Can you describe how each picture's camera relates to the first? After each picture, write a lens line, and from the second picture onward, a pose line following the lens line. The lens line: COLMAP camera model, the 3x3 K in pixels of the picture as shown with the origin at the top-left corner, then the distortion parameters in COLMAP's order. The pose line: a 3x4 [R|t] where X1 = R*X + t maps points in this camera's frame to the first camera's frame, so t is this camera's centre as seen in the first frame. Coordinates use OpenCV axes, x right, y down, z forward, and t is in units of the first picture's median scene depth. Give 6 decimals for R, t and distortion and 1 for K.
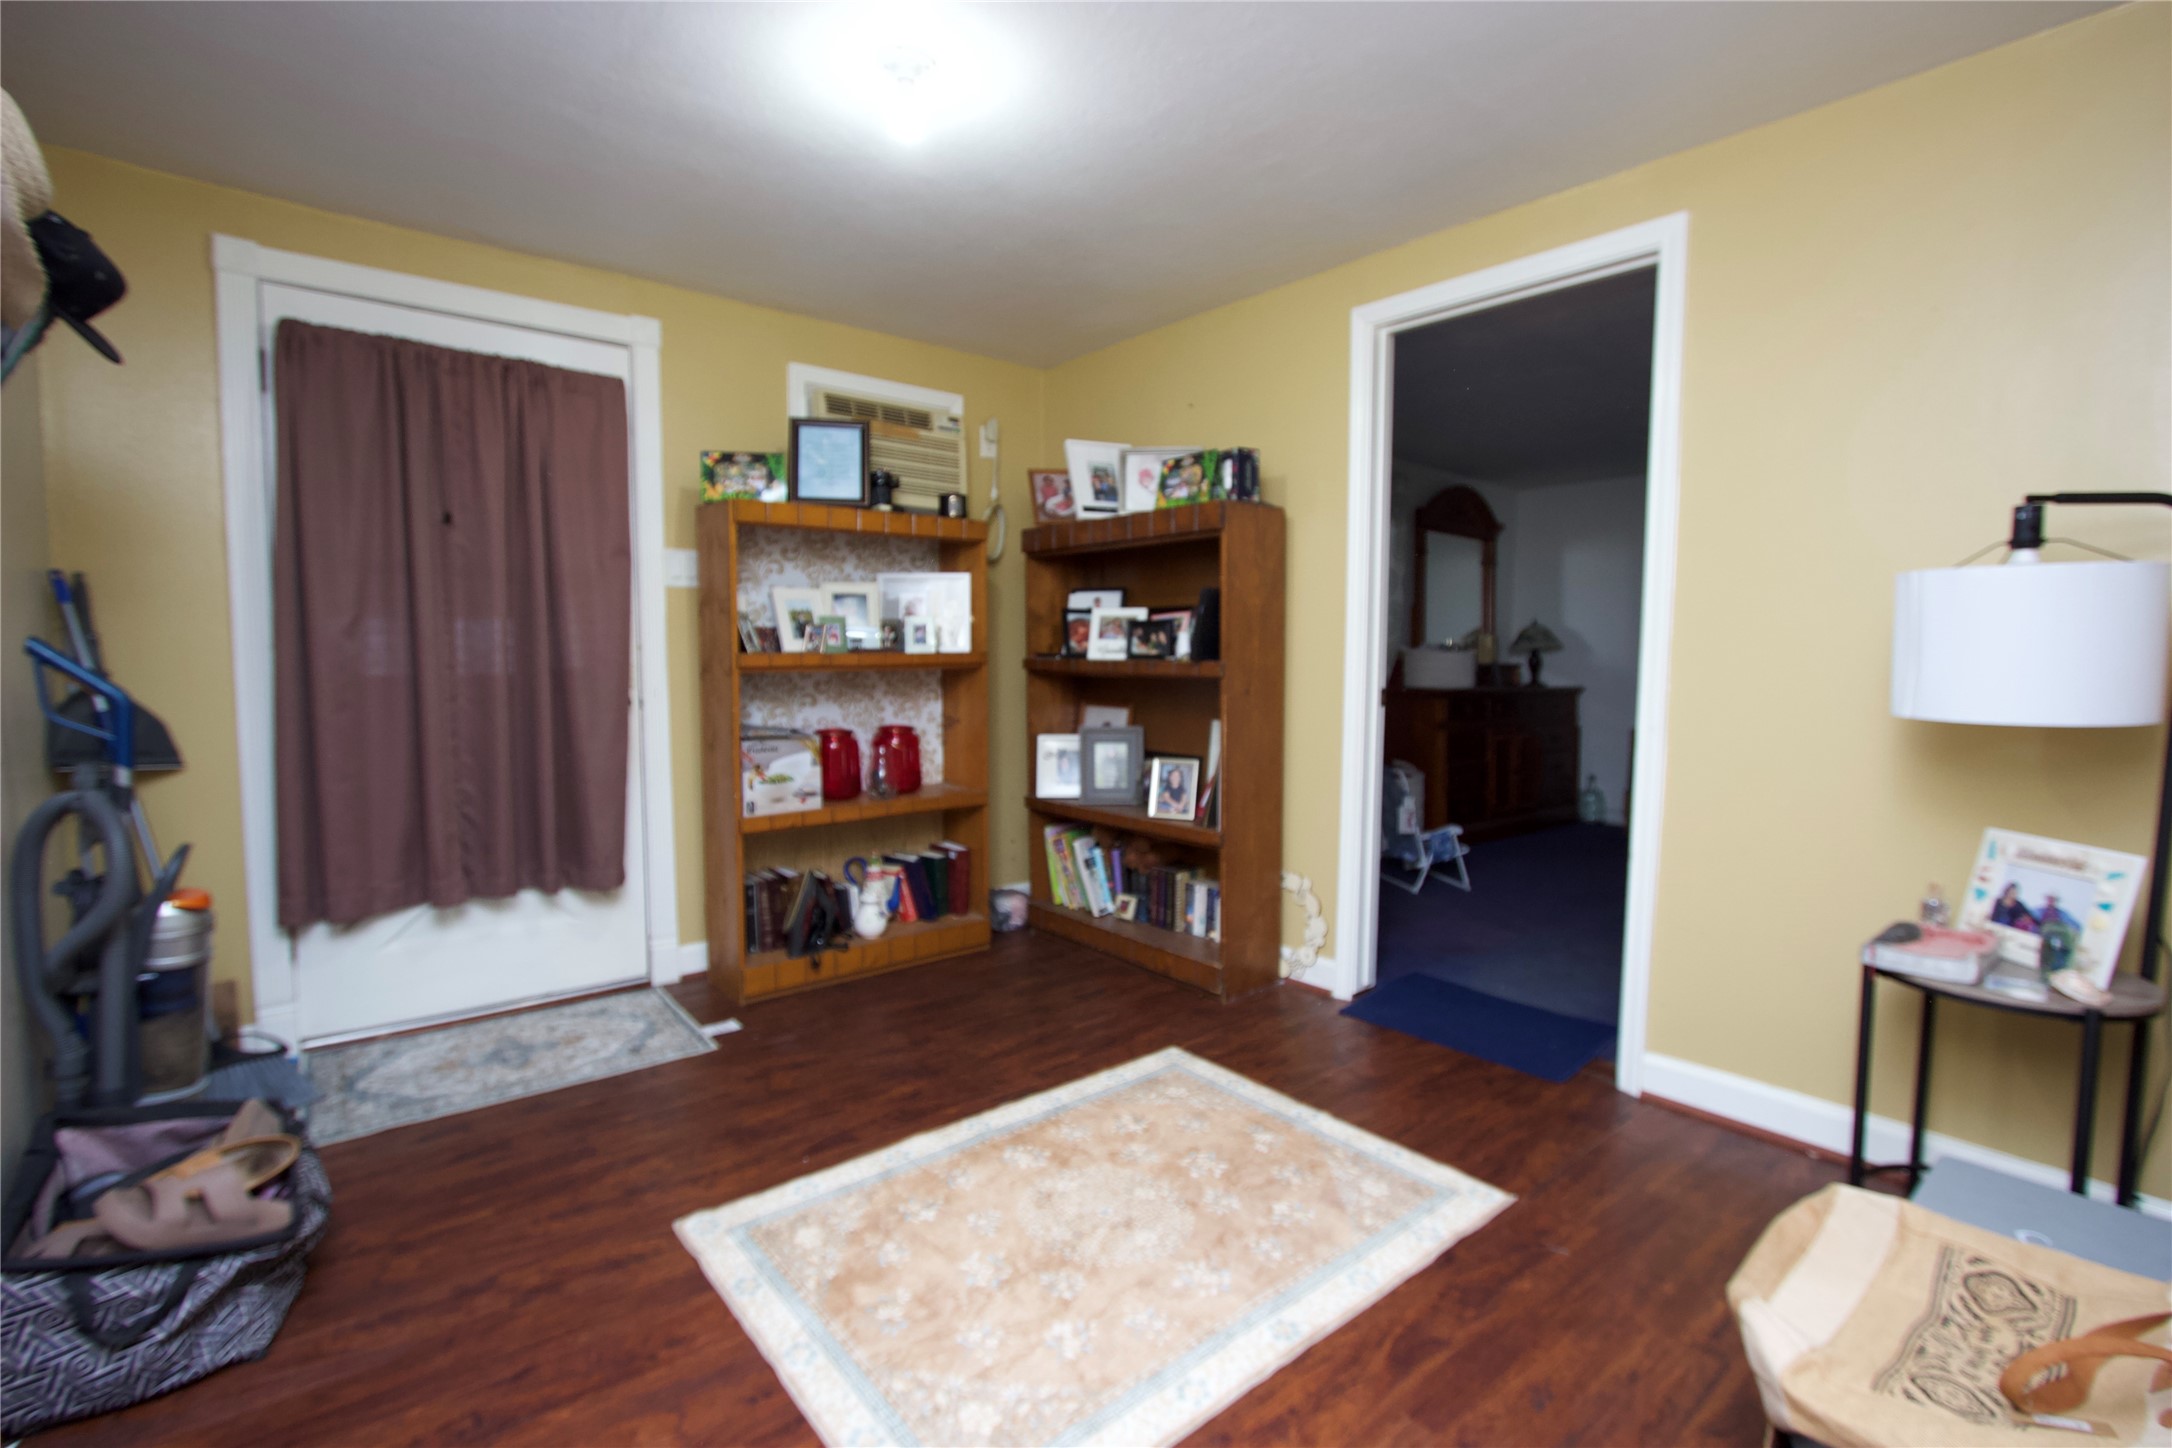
lens RADIAL K [[995.7, 0, 1090.5], [0, 995.7, 724.9], [0, 0, 1]] dist [-0.021220, -0.000314]
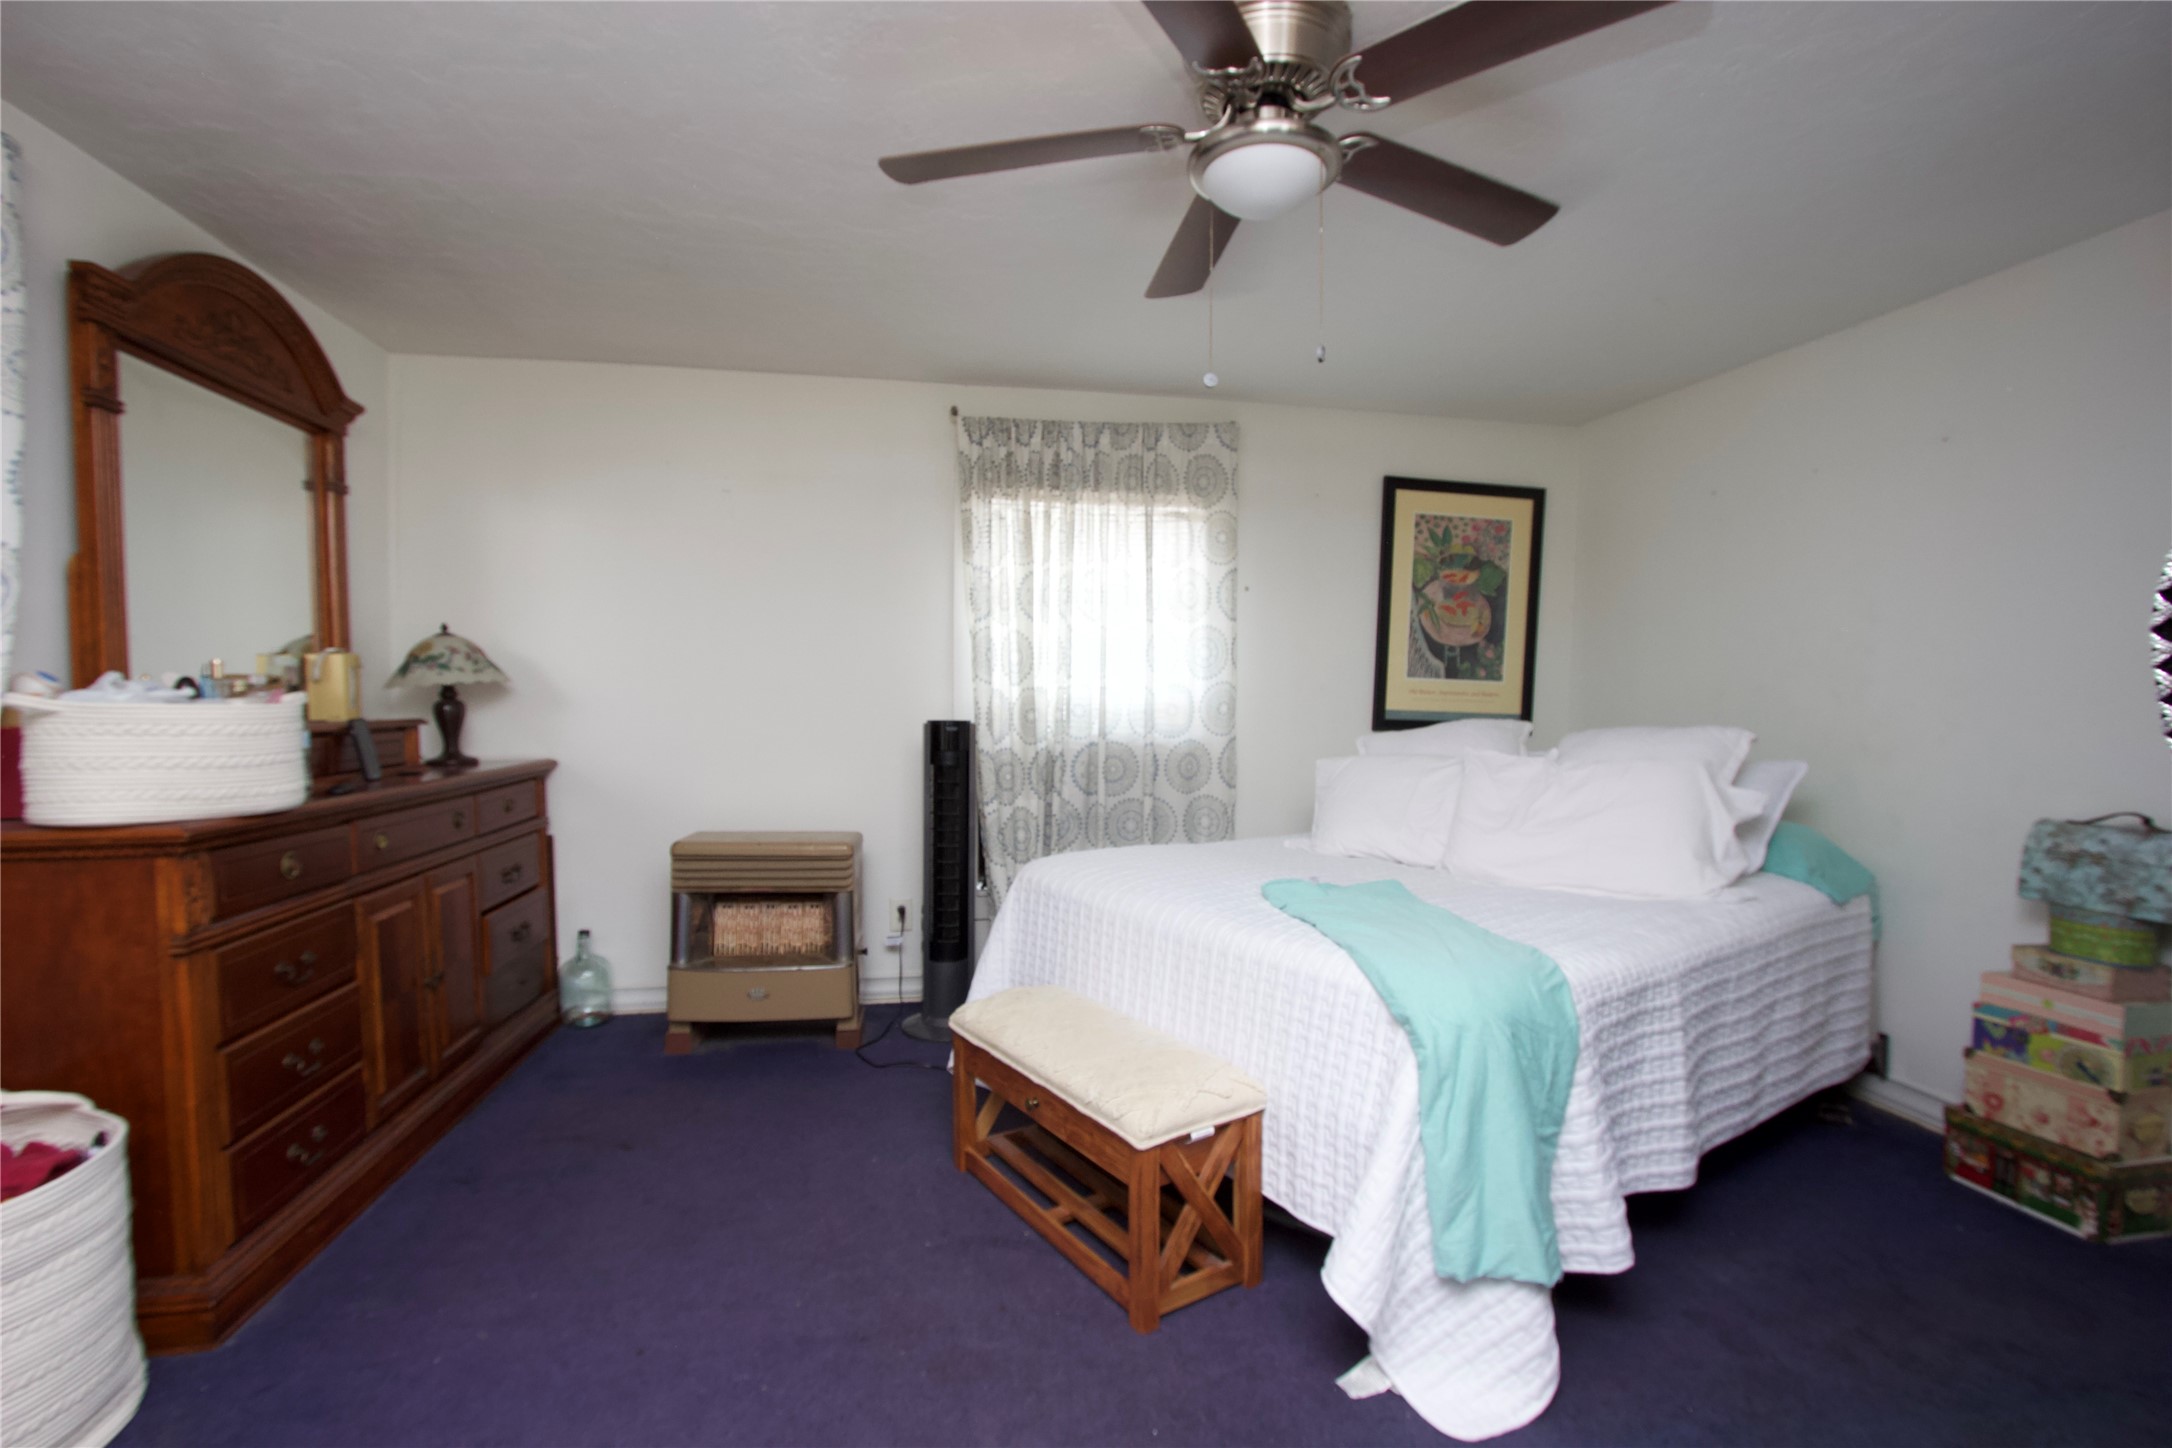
lens RADIAL K [[995.7, 0, 1090.5], [0, 995.7, 724.9], [0, 0, 1]] dist [-0.021220, -0.000314]
pose [[0.496569, -0.029742, 0.867488, 0.197266], [0.056258, 0.998414, 0.002028, -0.042257], [-0.866172, 0.047796, 0.497455, 0.515640]]
